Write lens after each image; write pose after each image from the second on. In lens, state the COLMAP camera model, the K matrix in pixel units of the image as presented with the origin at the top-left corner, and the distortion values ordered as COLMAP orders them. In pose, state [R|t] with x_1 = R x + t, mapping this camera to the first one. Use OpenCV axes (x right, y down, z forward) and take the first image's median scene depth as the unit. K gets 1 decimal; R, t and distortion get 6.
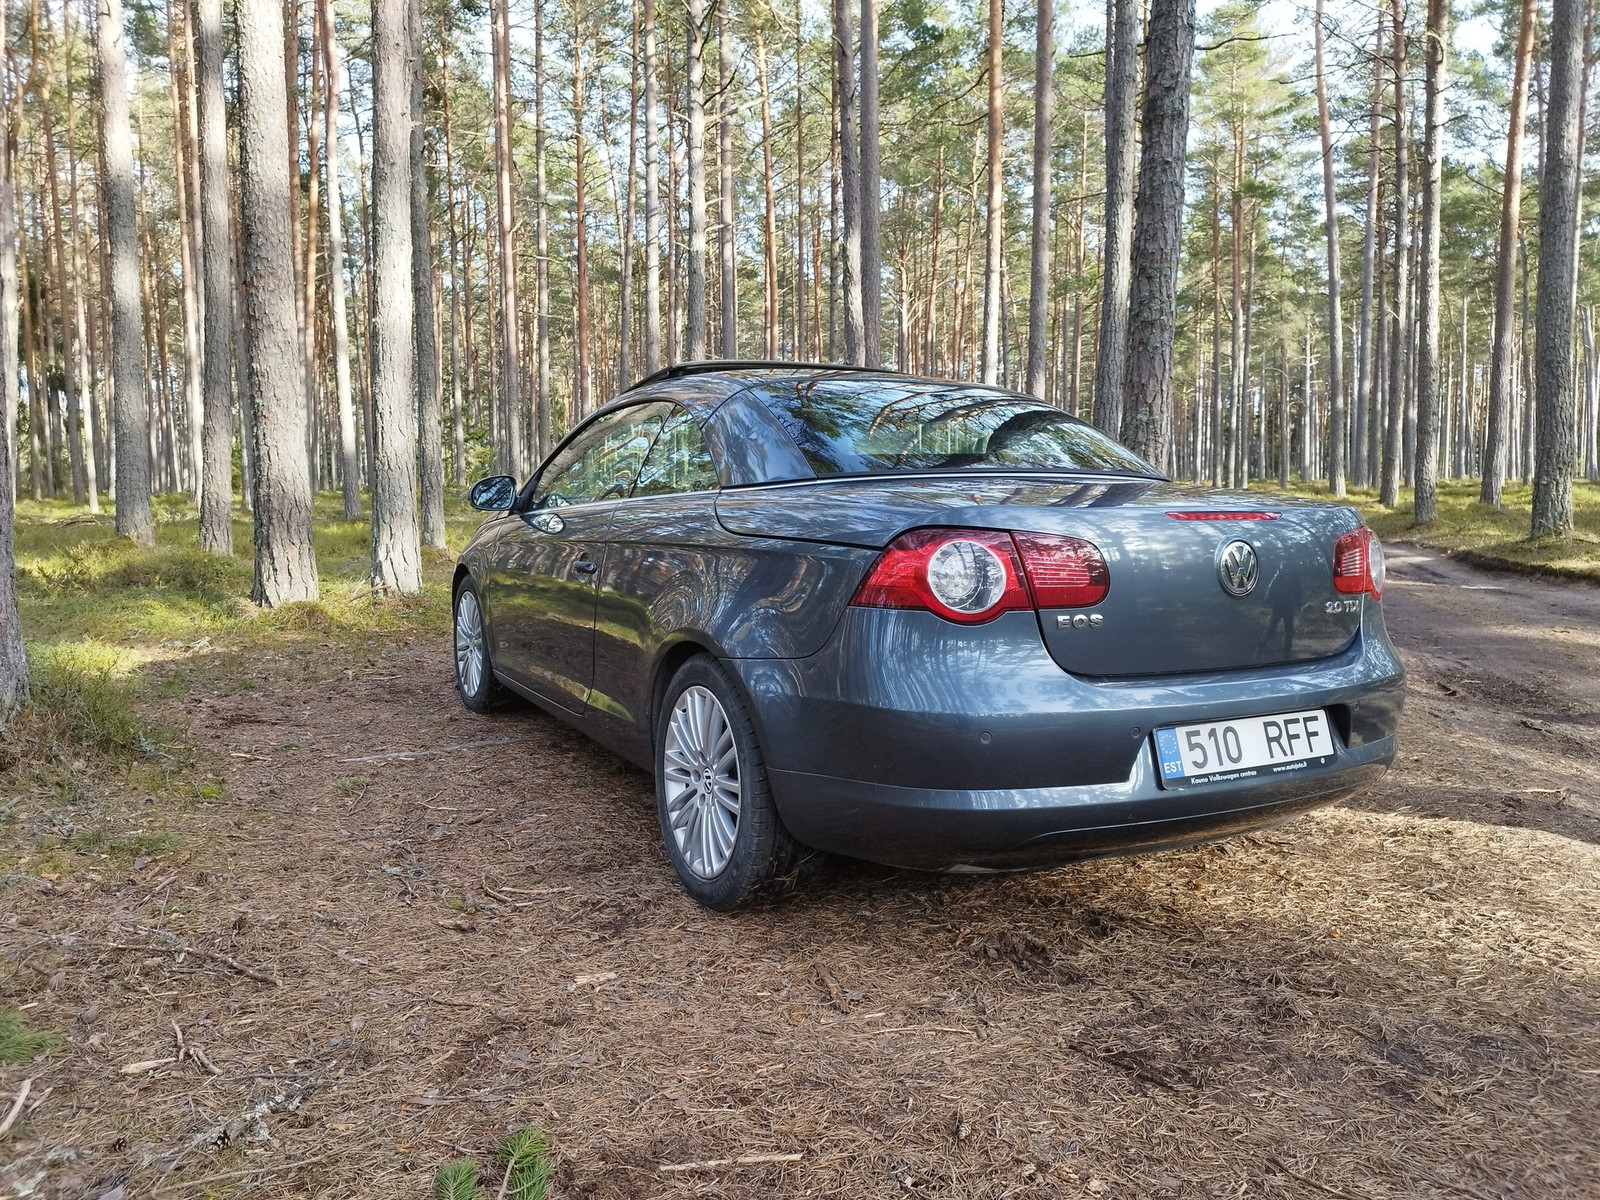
lens RADIAL K [[1087.1, 0, 797.4], [0, 1087.1, 603.1], [0, 0, 1]] dist [-0.006843, -0.006635]
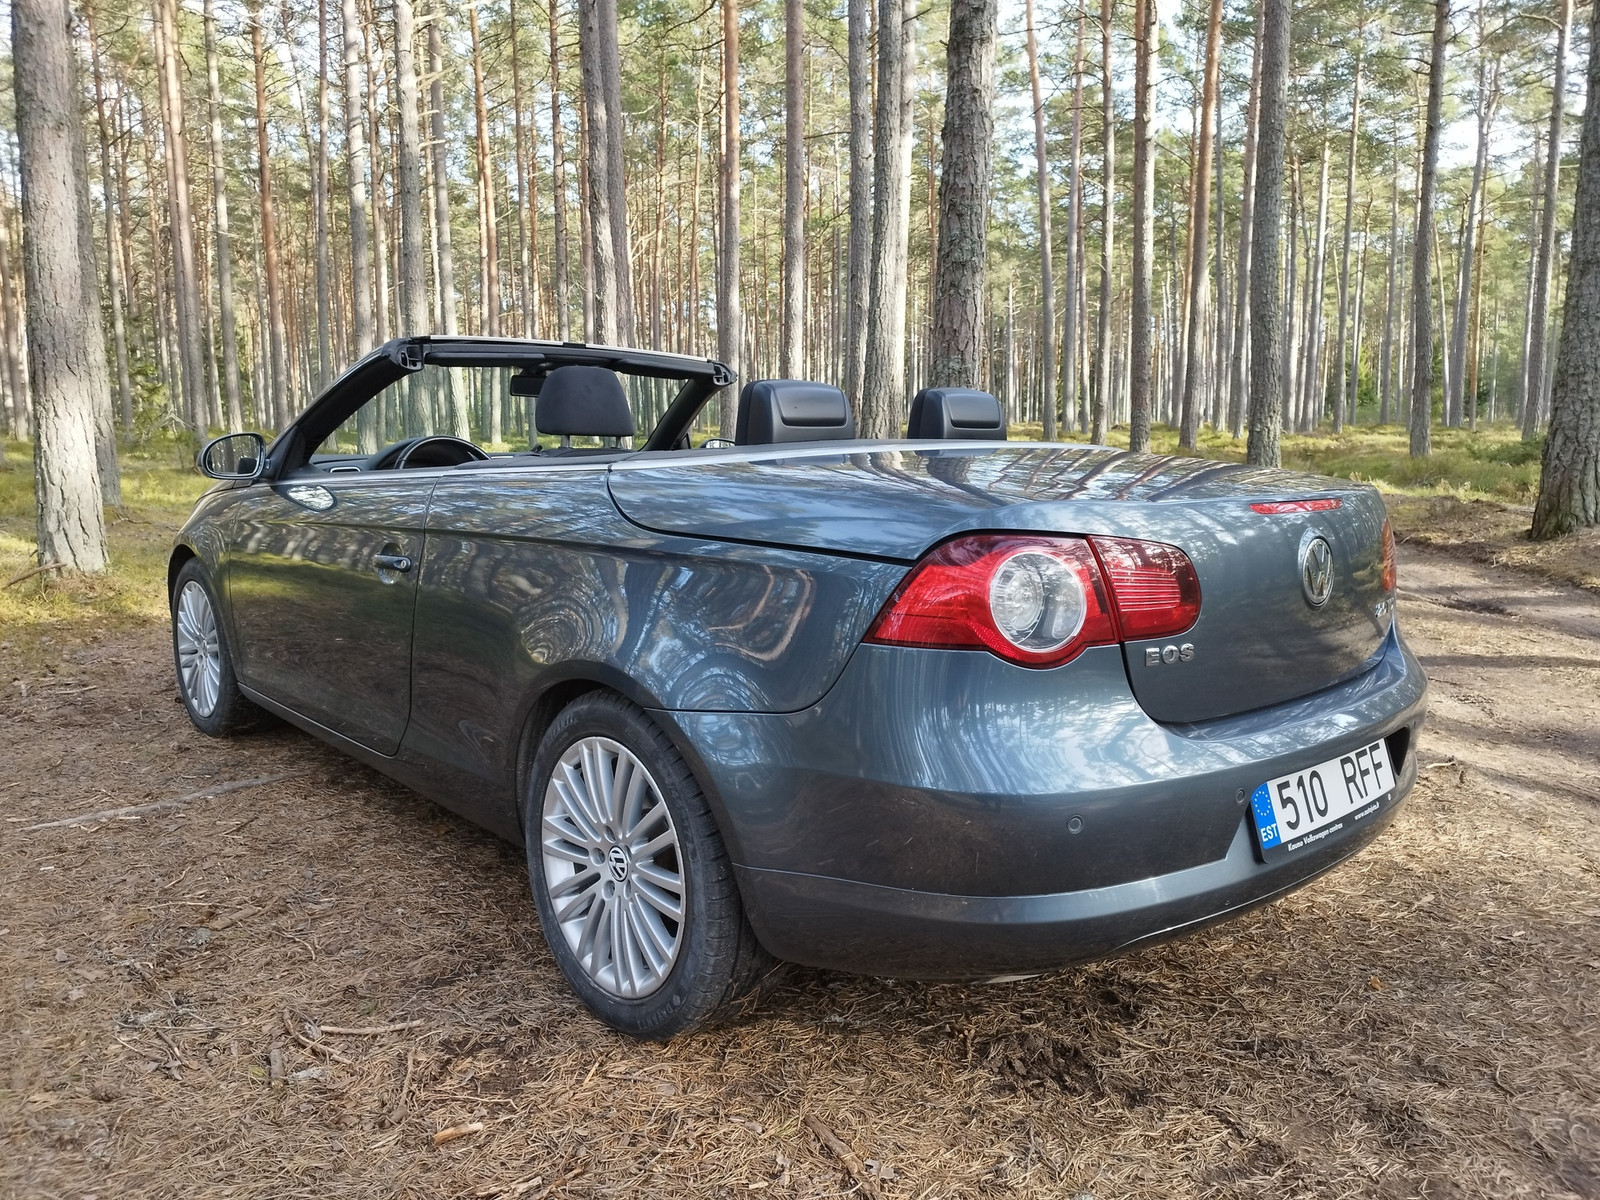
lens RADIAL K [[1087.1, 0, 797.4], [0, 1087.1, 603.1], [0, 0, 1]] dist [-0.006843, -0.006635]
pose [[0.968878, -0.039300, 0.244399, -0.133796], [0.026043, 0.998021, 0.057240, -0.053805], [-0.246165, -0.049094, 0.967984, 0.253397]]
